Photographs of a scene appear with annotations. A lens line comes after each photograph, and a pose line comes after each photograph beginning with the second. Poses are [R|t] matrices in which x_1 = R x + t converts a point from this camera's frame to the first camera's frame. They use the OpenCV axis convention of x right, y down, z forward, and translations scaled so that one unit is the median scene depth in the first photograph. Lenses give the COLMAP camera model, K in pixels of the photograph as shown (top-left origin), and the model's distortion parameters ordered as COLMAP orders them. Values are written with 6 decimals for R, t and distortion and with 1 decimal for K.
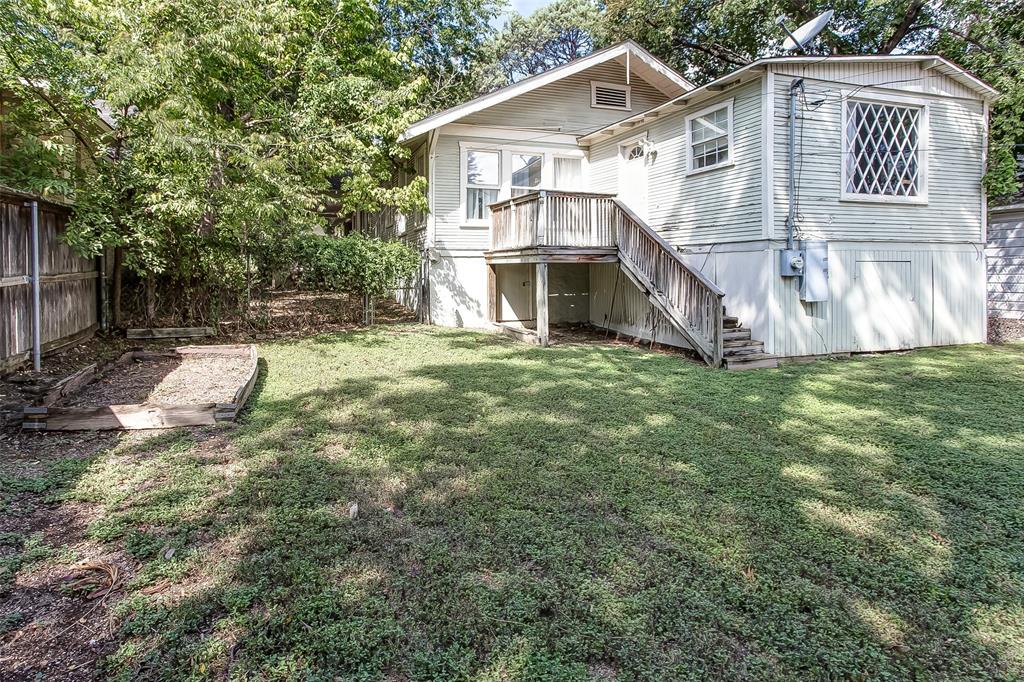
lens RADIAL K [[562.6, 0, 510.6], [0, 562.6, 271.7], [0, 0, 1]] dist [0.037682, 0.000531]
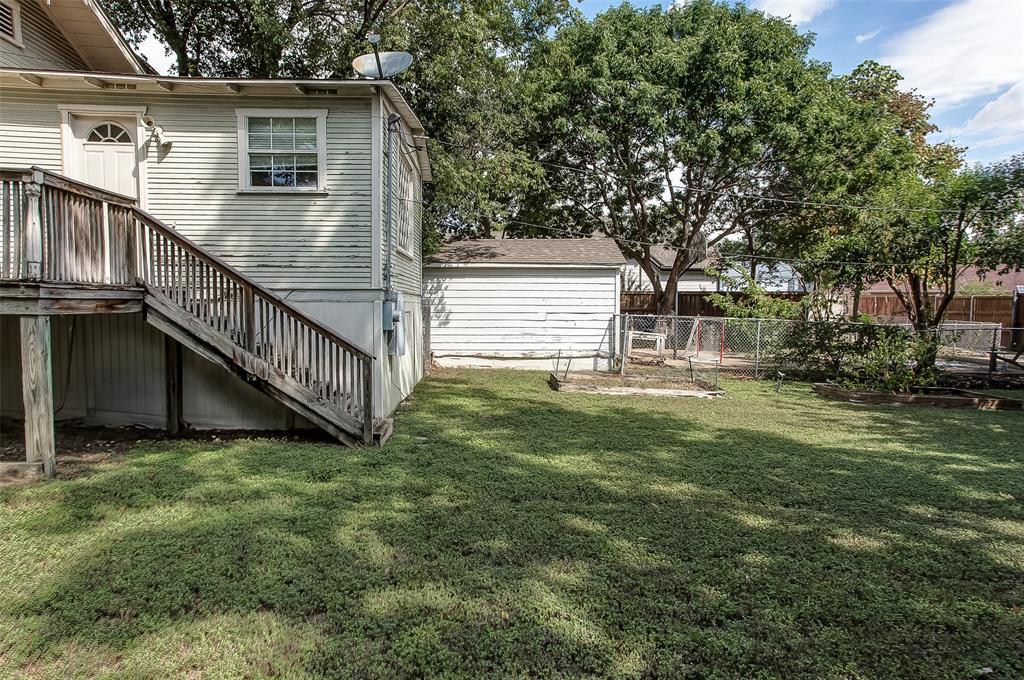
lens RADIAL K [[578.2, 0, 512.0], [0, 578.2, 340.0], [0, 0, 1]] dist [0.001811, 0.001123]
pose [[0.346241, -0.047087, 0.936963, -0.272458], [-0.004068, 0.998655, 0.051690, -0.021416], [-0.938137, -0.021709, 0.345584, 0.421250]]
